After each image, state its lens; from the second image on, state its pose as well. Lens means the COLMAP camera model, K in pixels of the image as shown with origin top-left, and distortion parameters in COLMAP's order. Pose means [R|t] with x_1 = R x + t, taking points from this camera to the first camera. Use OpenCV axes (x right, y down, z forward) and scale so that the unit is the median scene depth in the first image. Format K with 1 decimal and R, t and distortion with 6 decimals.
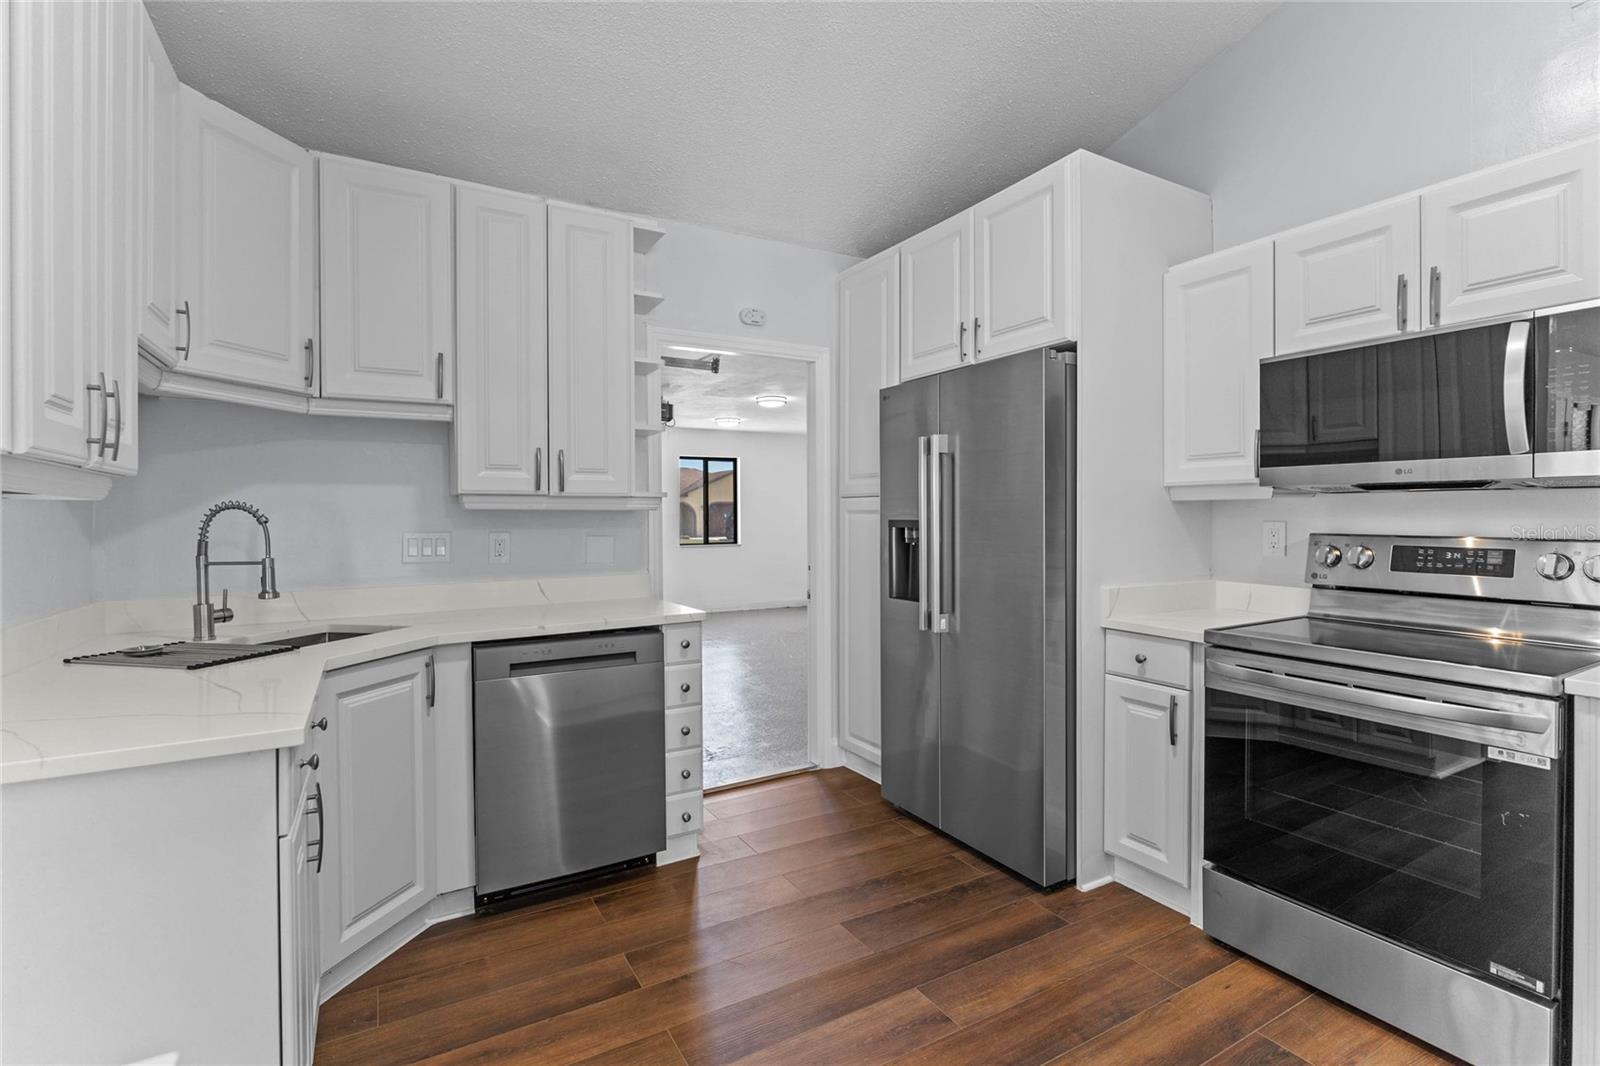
lens RADIAL K [[742.2, 0, 812.8], [0, 742.2, 523.6], [0, 0, 1]] dist [-0.005333, -0.000701]
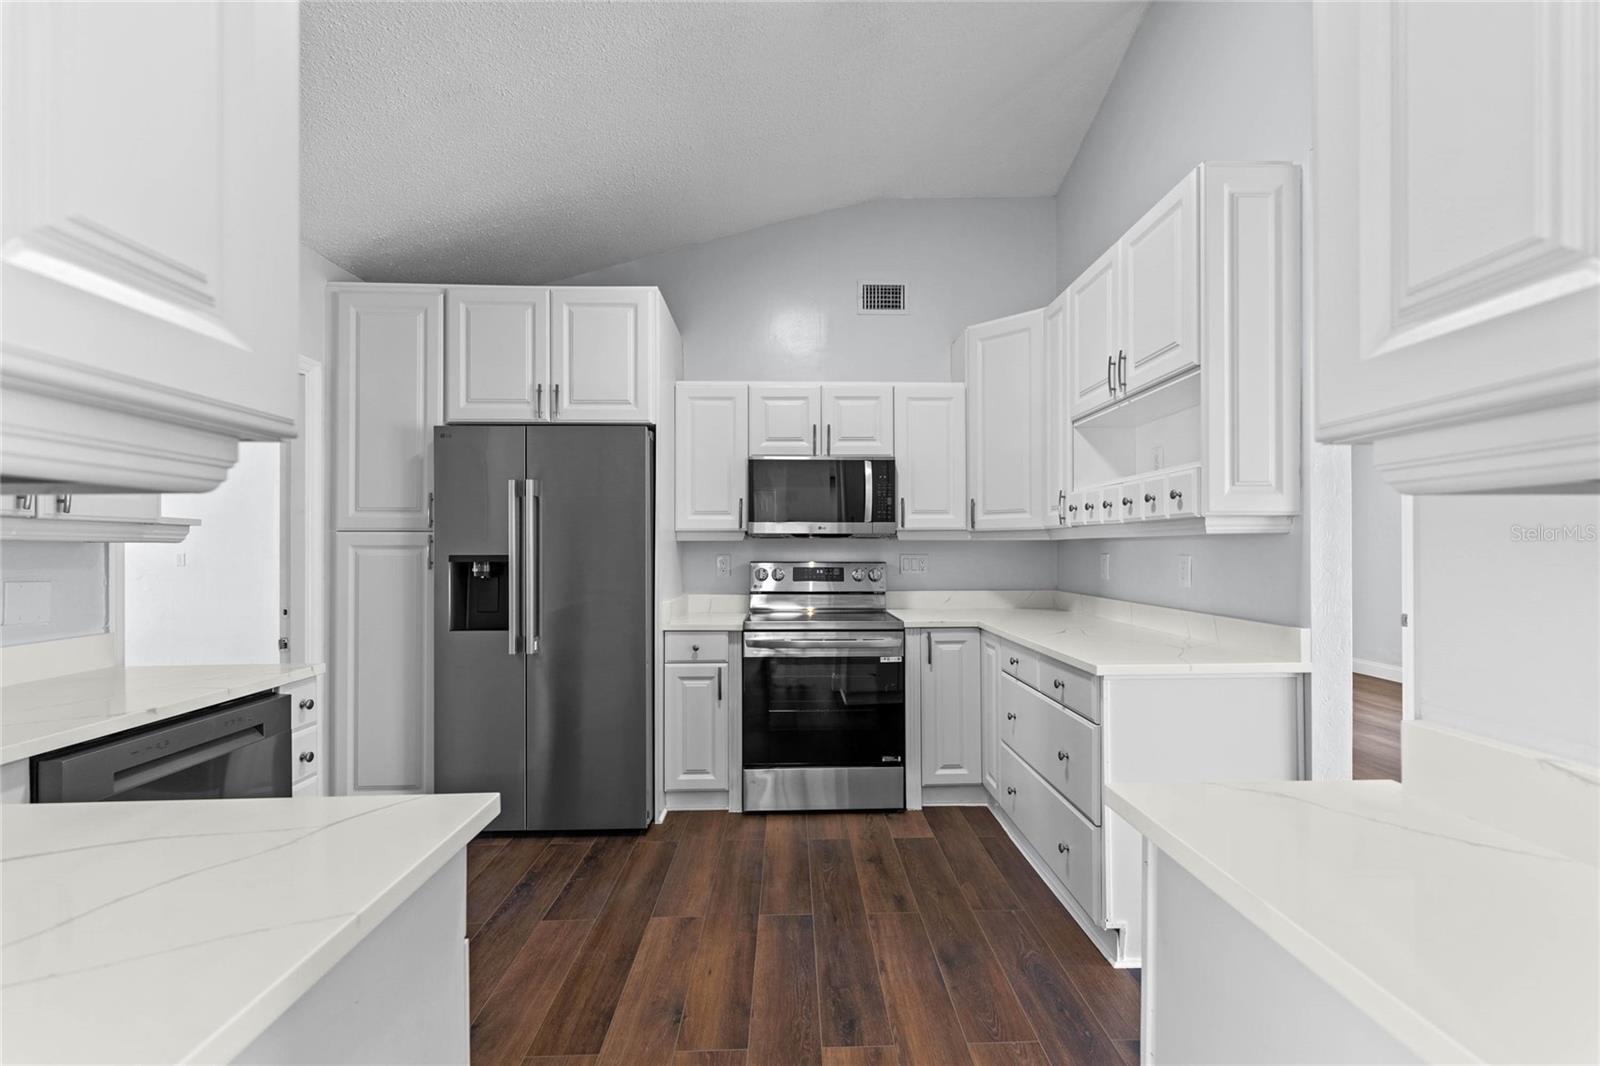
lens RADIAL K [[674.9, 0, 804.2], [0, 674.9, 550.1], [0, 0, 1]] dist [0.008953, -0.001573]
pose [[0.483430, 0.001667, 0.875382, -0.657418], [0.008679, 0.999940, -0.006698, -0.001748], [-0.875340, 0.010836, 0.483386, 0.164503]]
